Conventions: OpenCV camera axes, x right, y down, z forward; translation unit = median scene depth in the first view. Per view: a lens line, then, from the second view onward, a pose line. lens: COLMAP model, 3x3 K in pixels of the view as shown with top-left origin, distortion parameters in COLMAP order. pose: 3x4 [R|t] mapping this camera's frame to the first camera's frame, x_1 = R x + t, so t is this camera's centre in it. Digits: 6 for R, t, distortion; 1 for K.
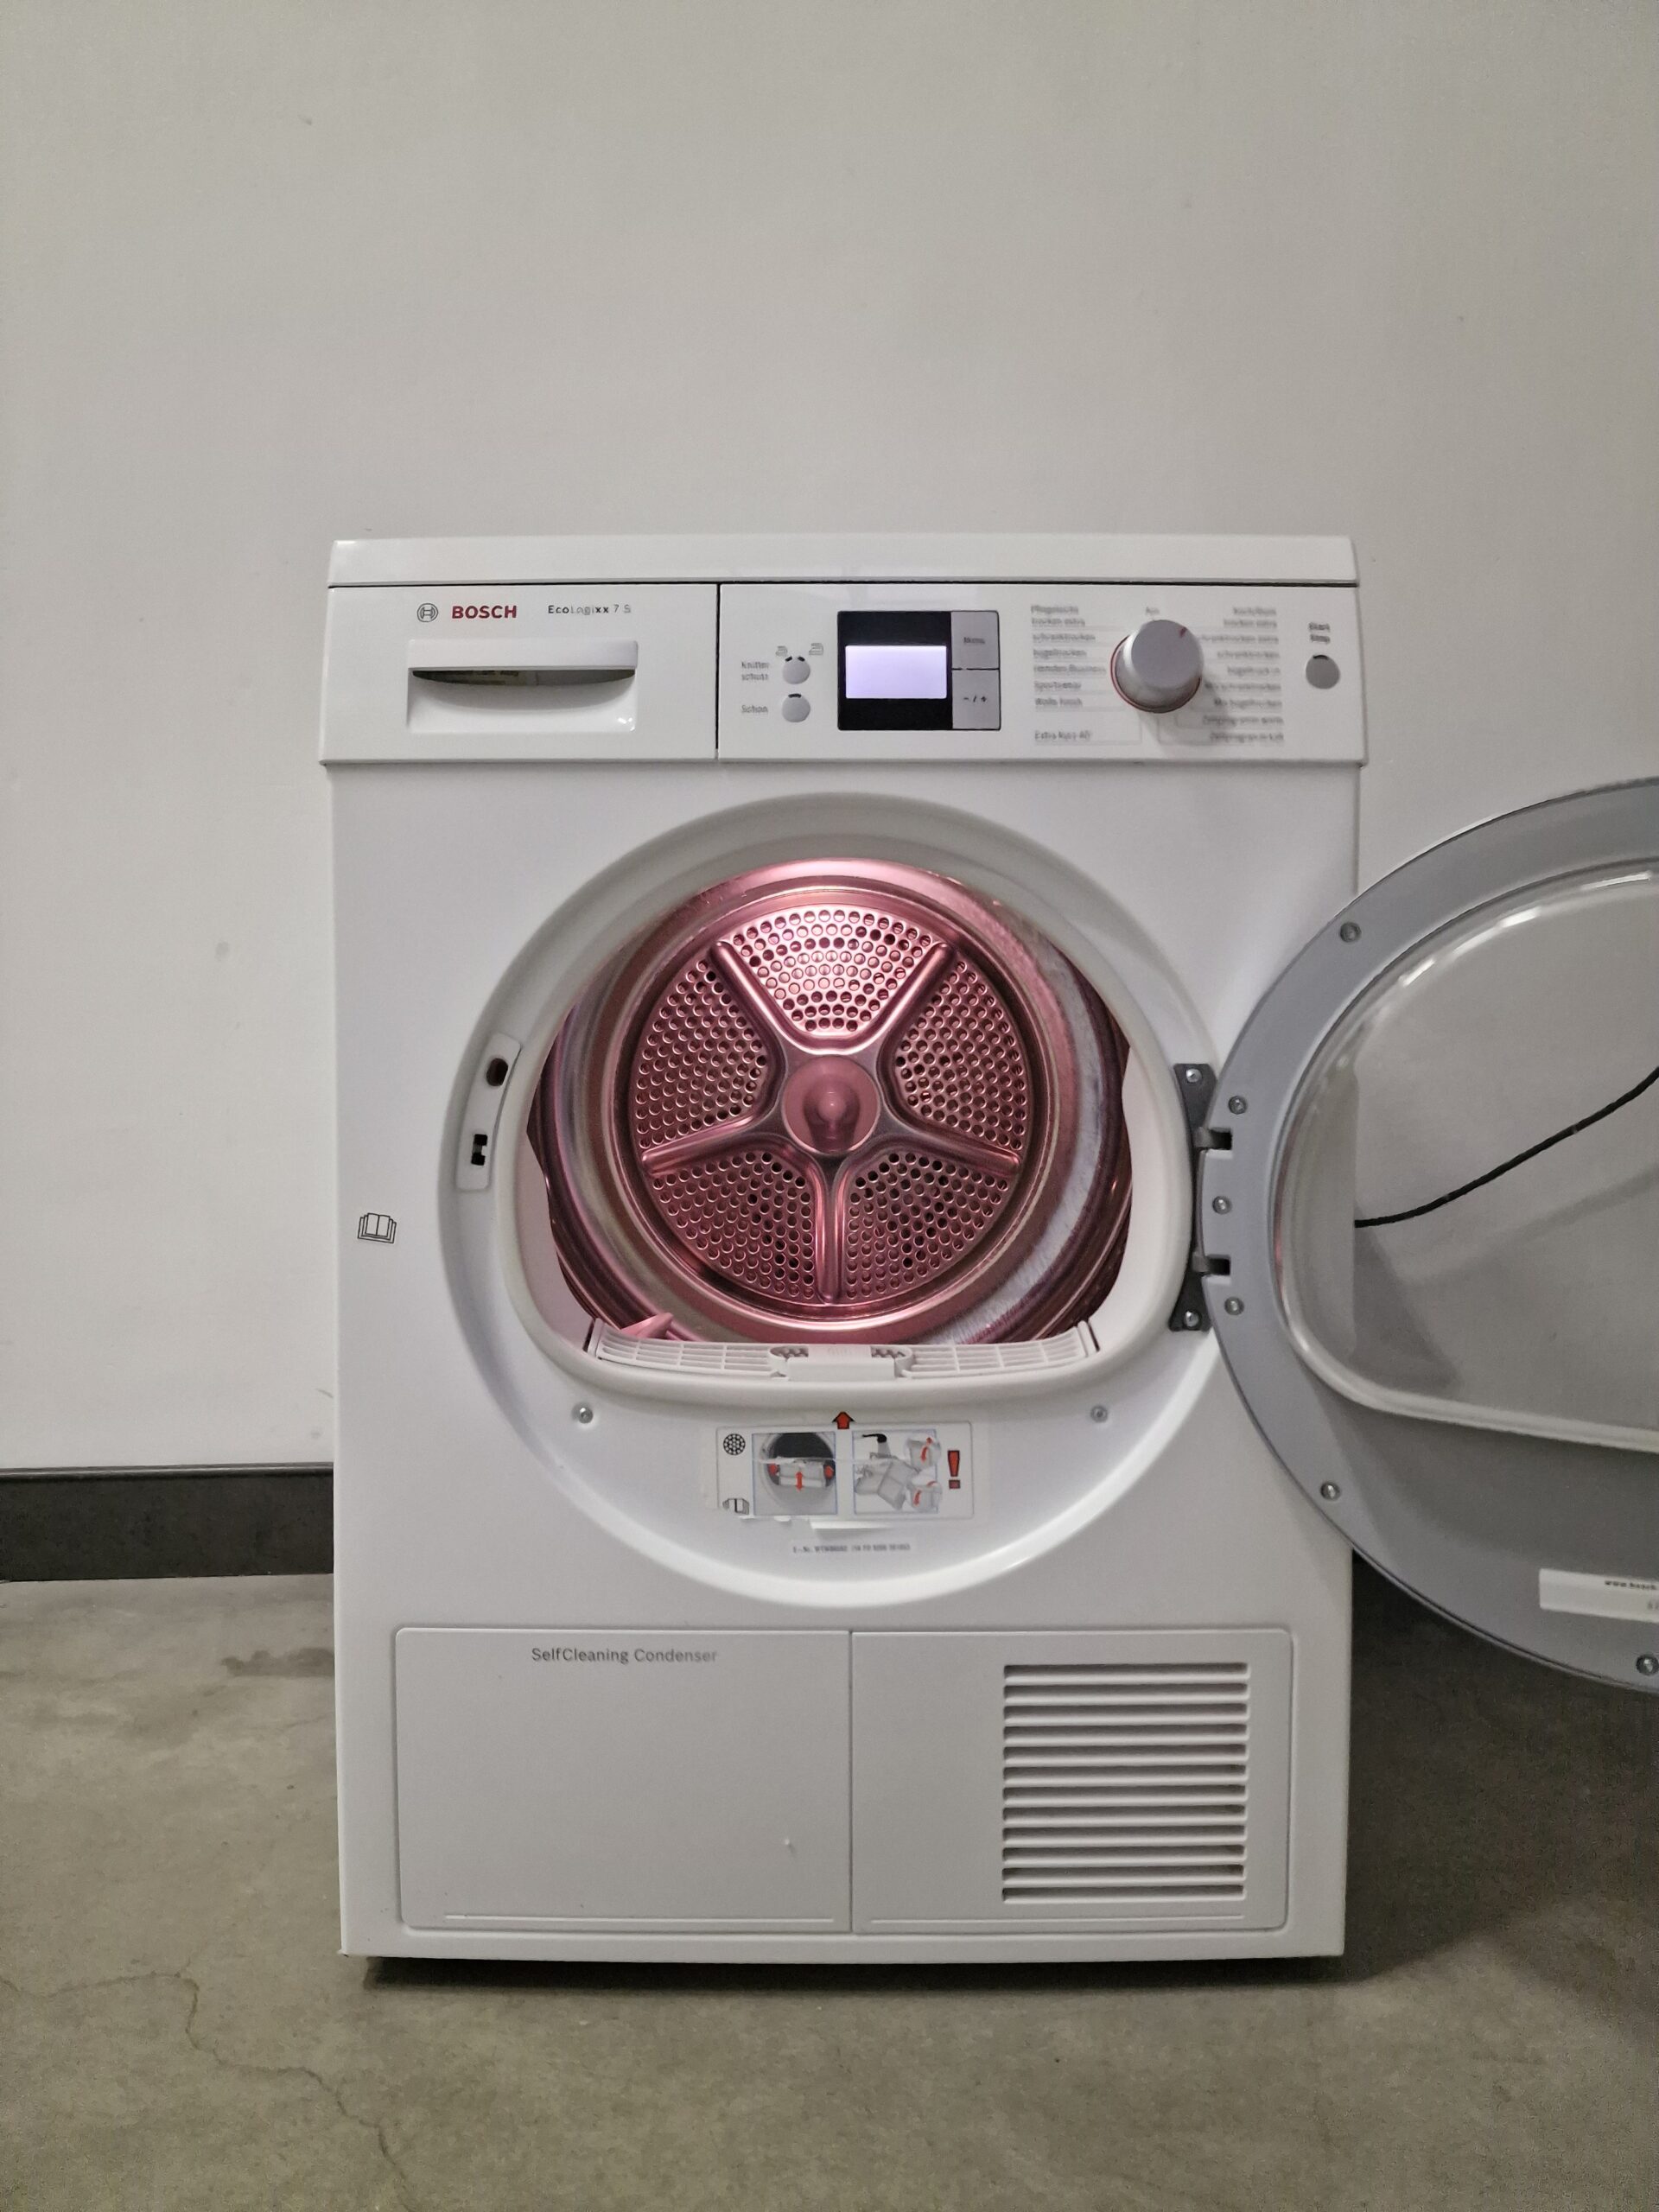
lens RADIAL K [[1527.1, 0, 823.0], [0, 1527.1, 1092.2], [0, 0, 1]] dist [0.073207, -0.111013]
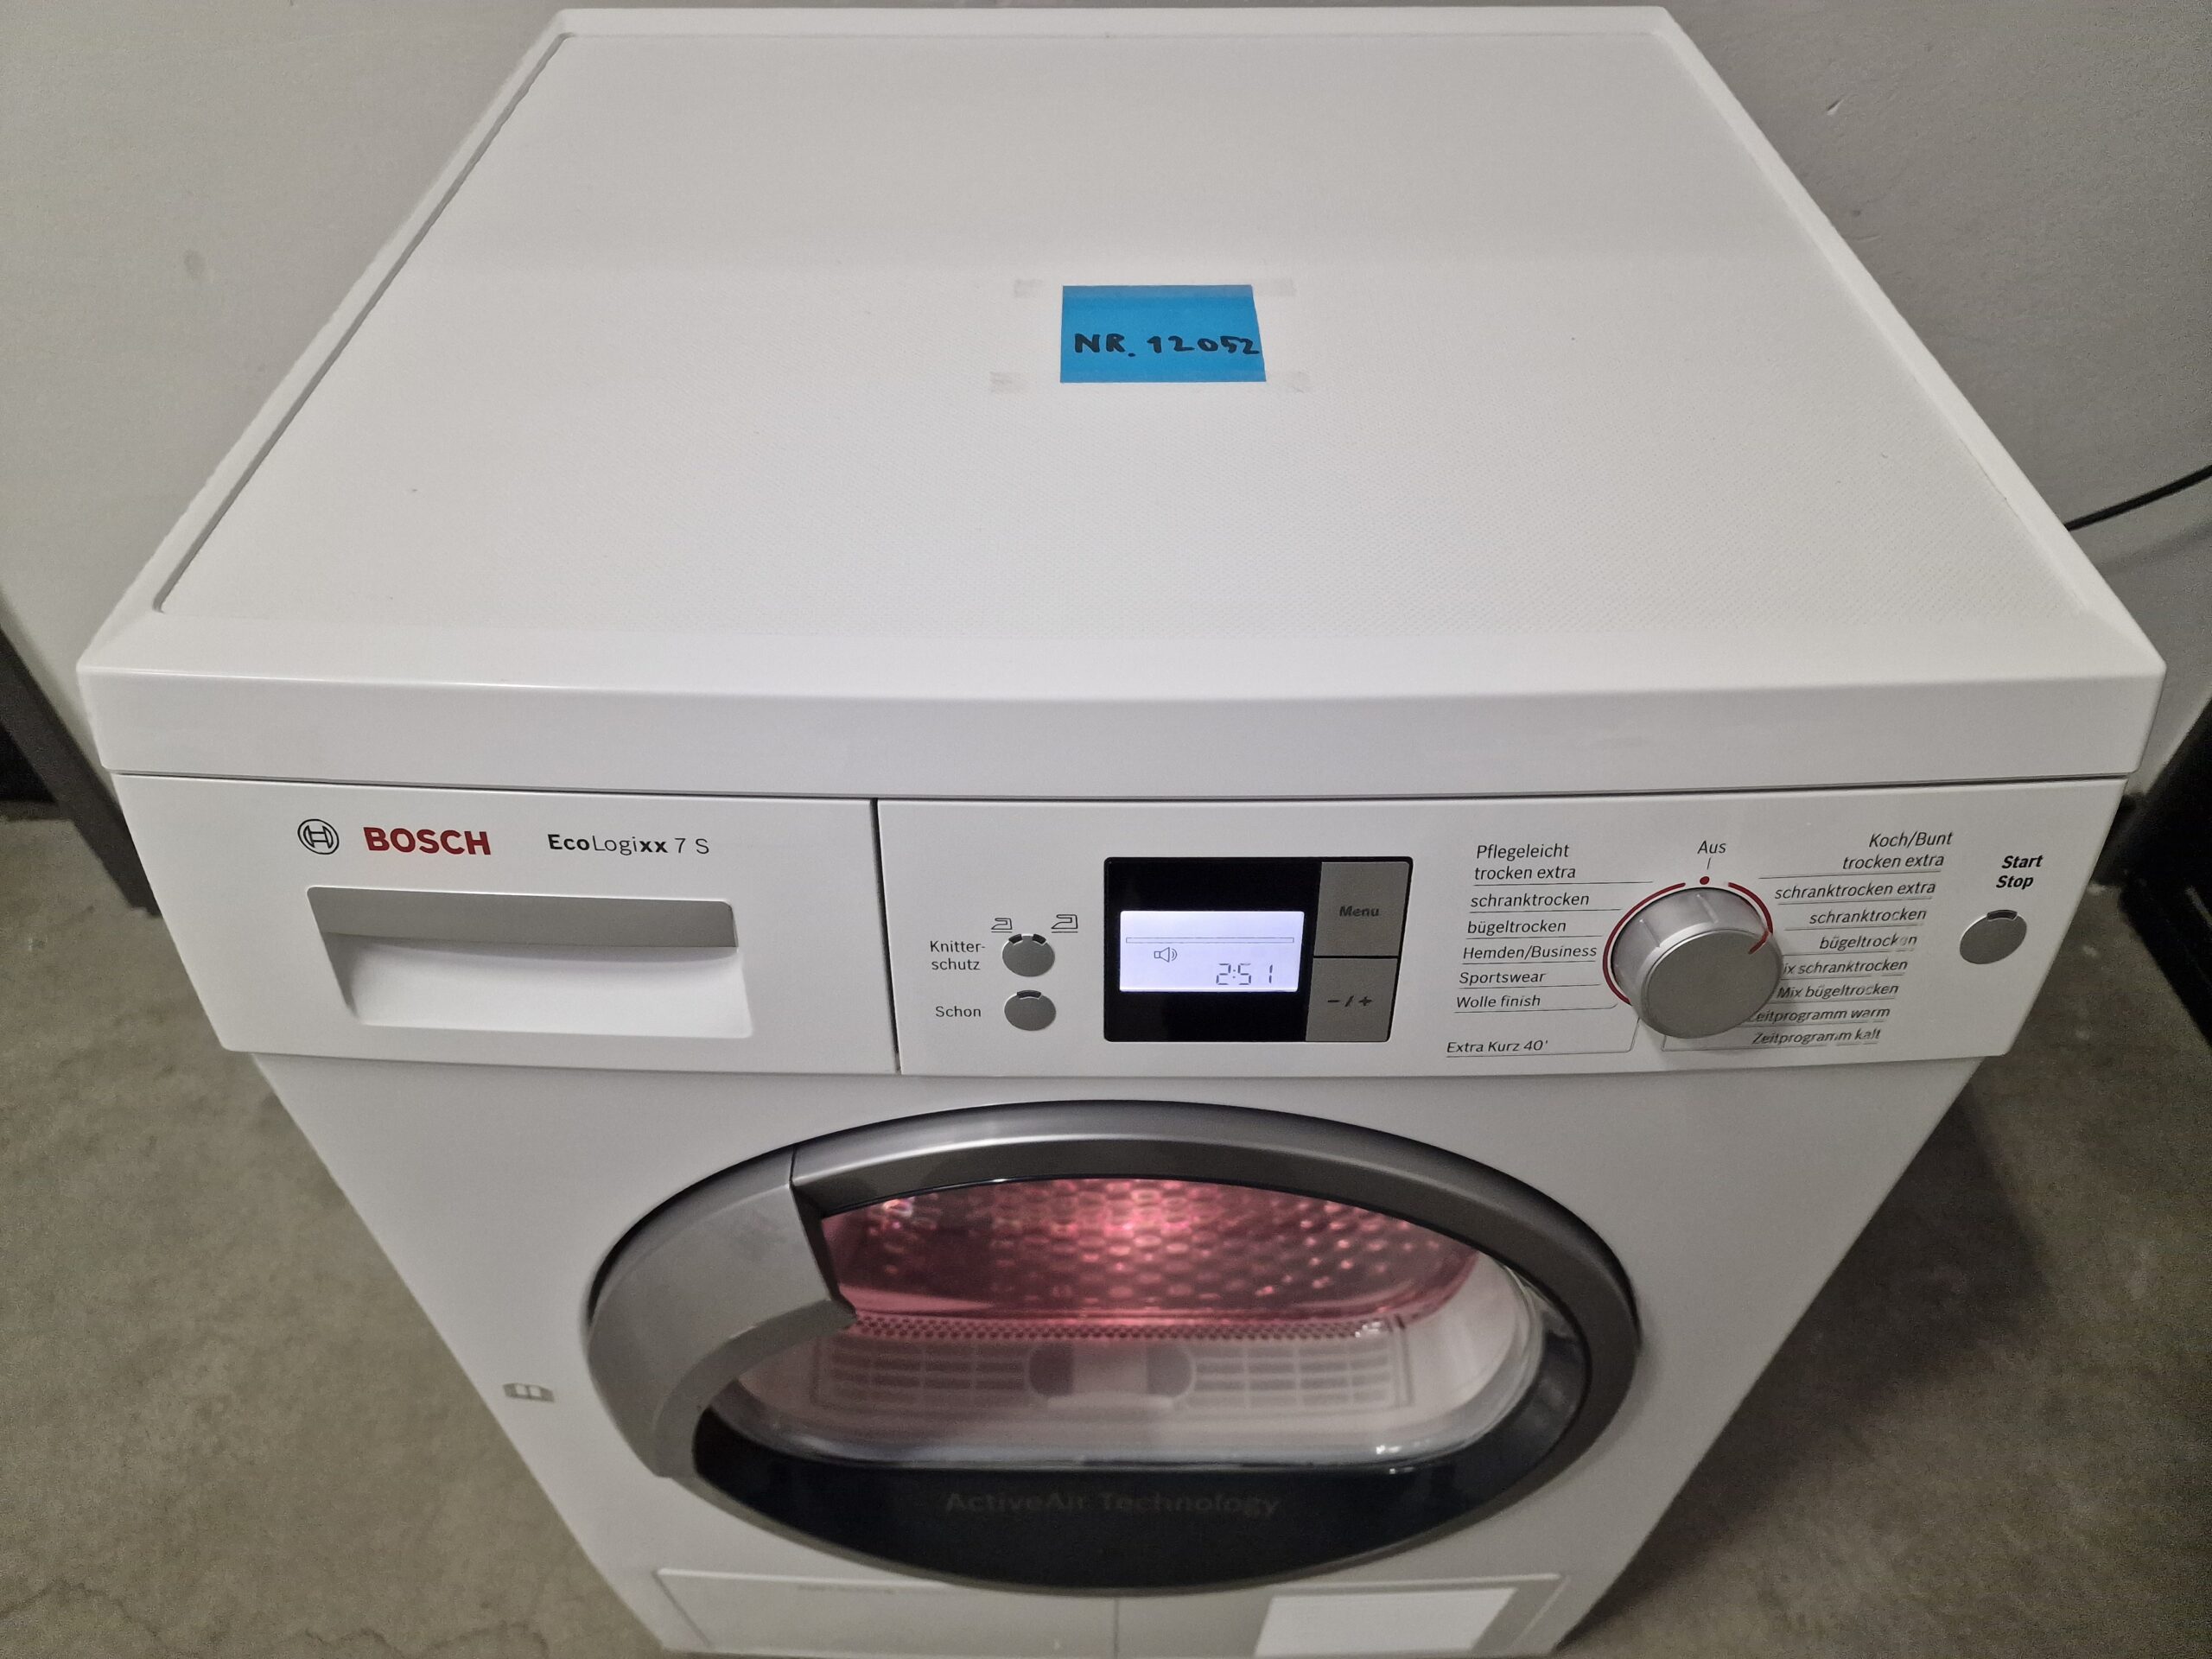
lens RADIAL K [[1527.1, 0, 1102.6], [0, 1527.1, 830.9], [0, 0, 1]] dist [0.073207, -0.111013]
pose [[0.999983, 0.003688, -0.004617, 0.010243], [0.000606, 0.713151, 0.701010, -0.638348], [0.005878, -0.701001, 0.713136, 0.593070]]
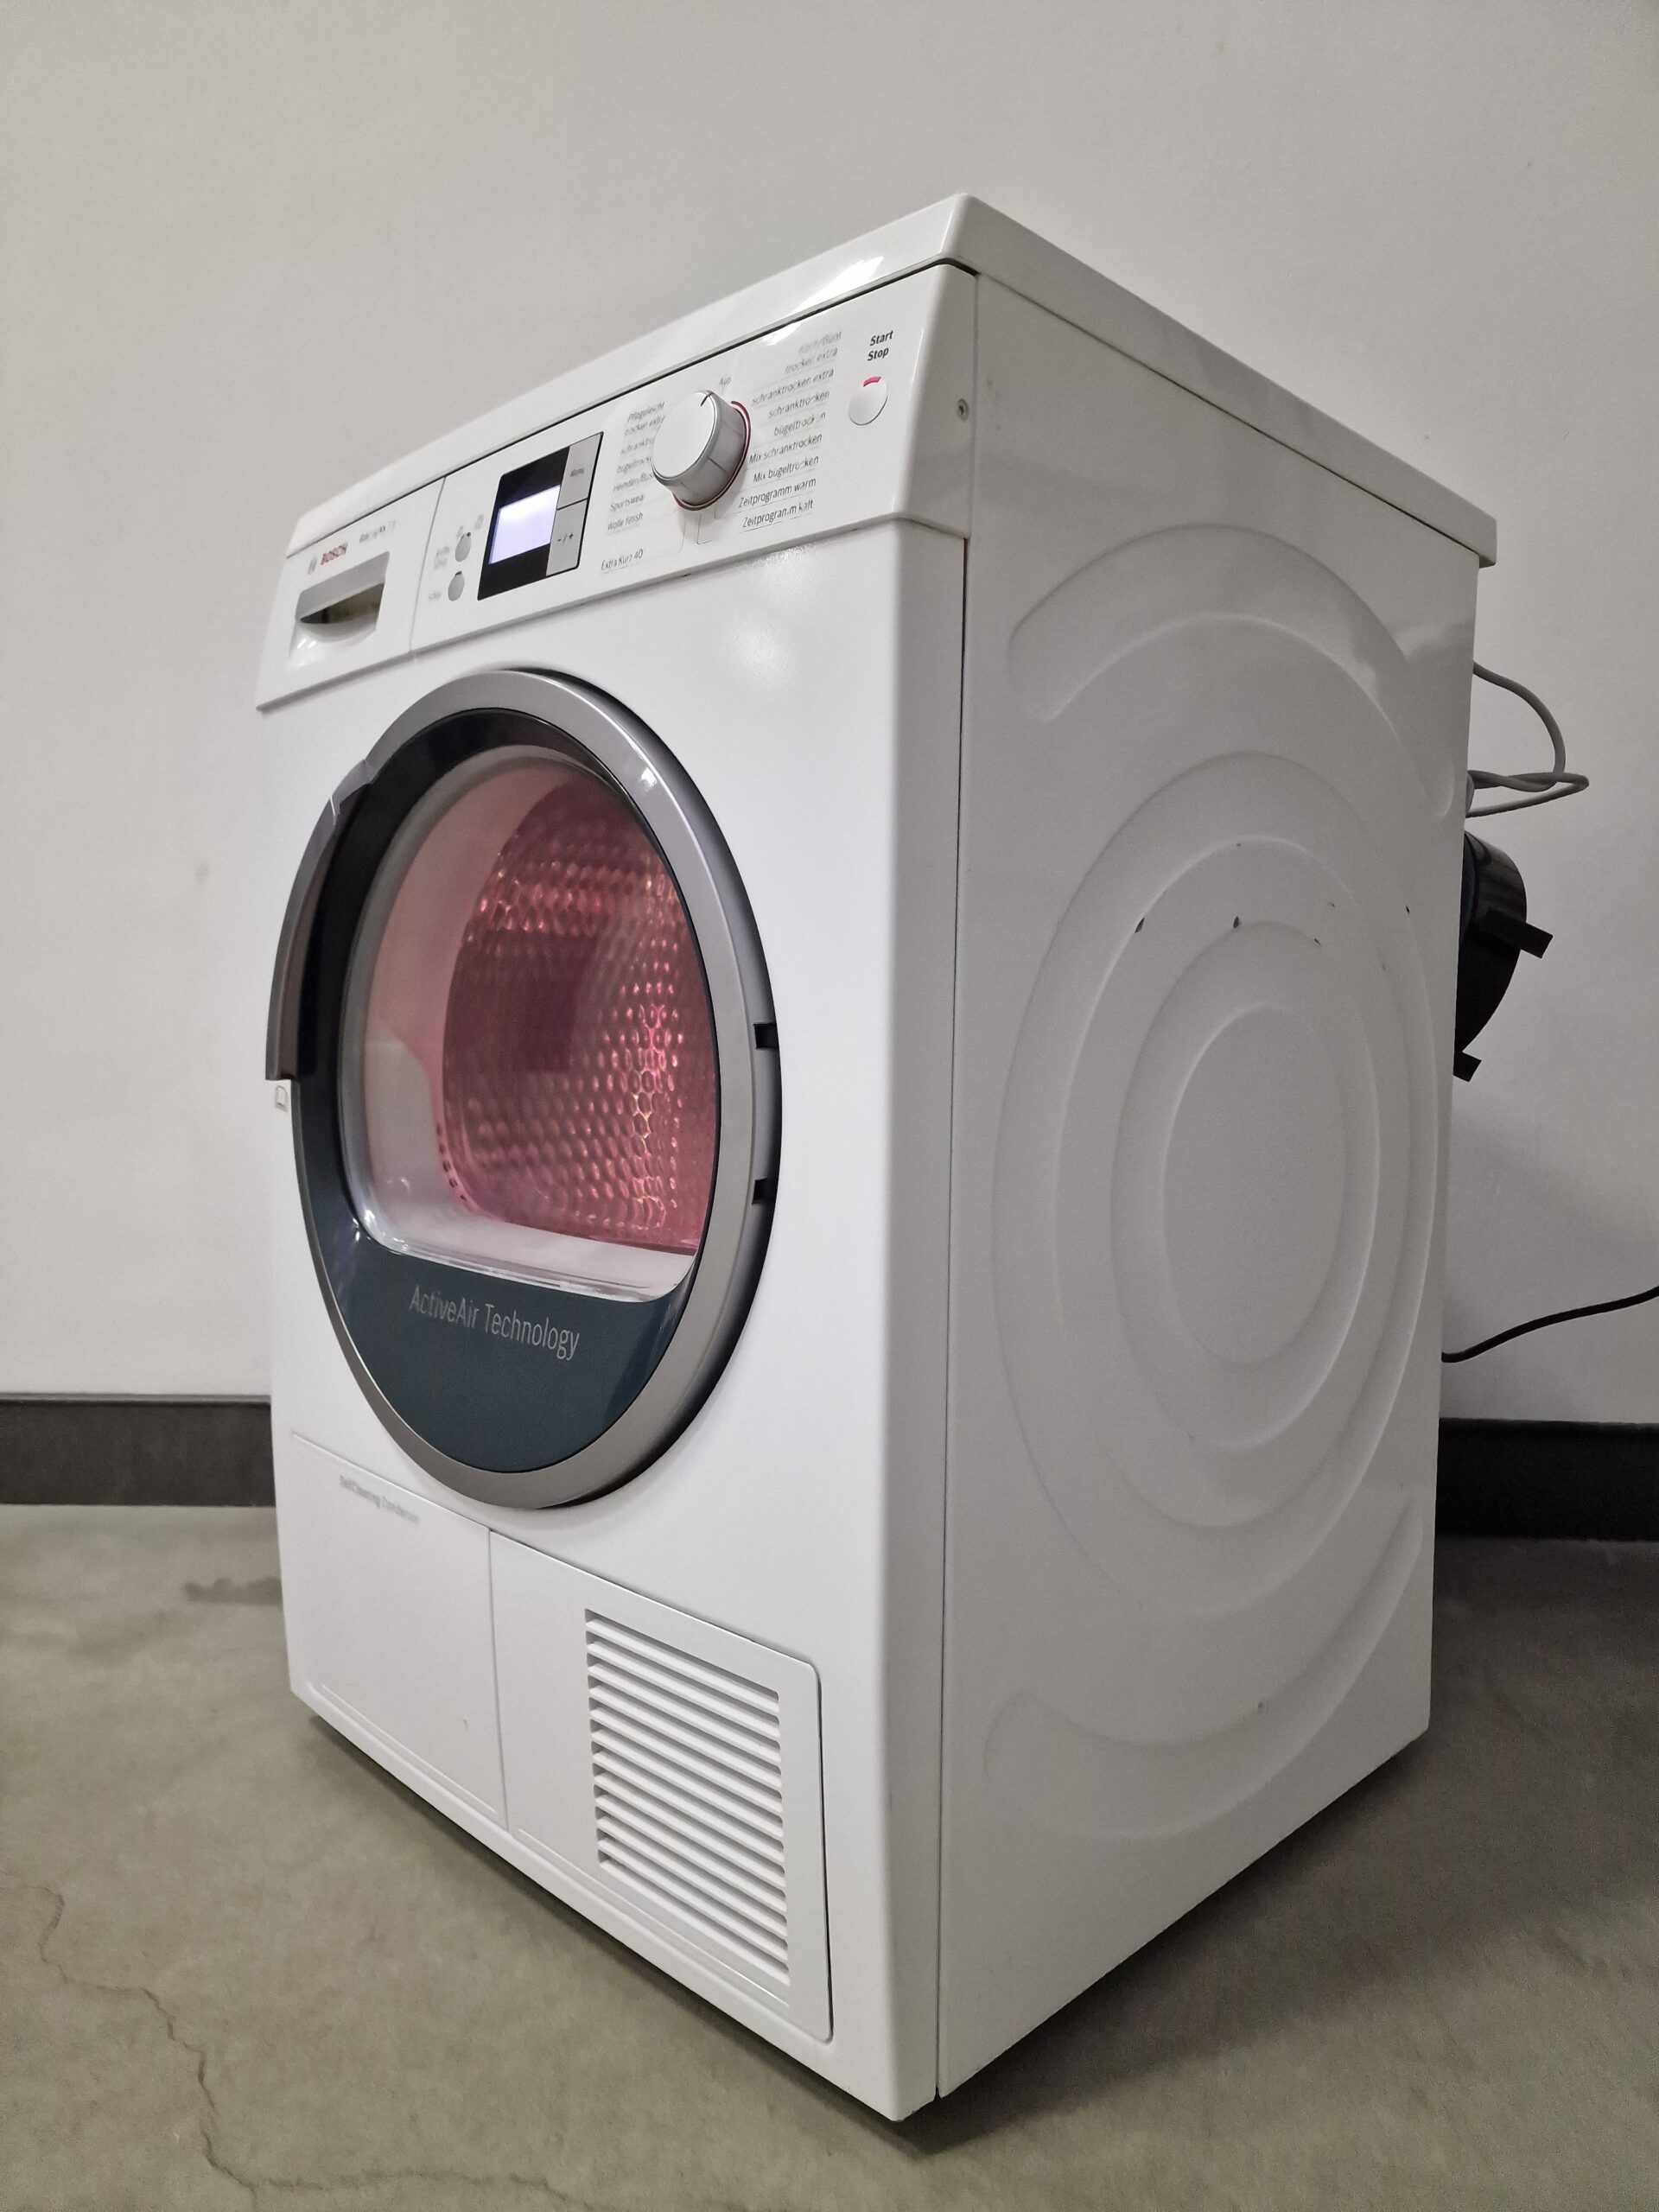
lens RADIAL K [[1491.8, 0, 829.5], [0, 1491.8, 1106.0], [0, 0, 1]] dist [0.058213, -0.100352]
pose [[0.708230, 0.051261, -0.704118, 0.776464], [-0.027039, 0.998598, 0.045503, 0.028198], [0.705464, -0.013188, 0.708623, 0.444775]]
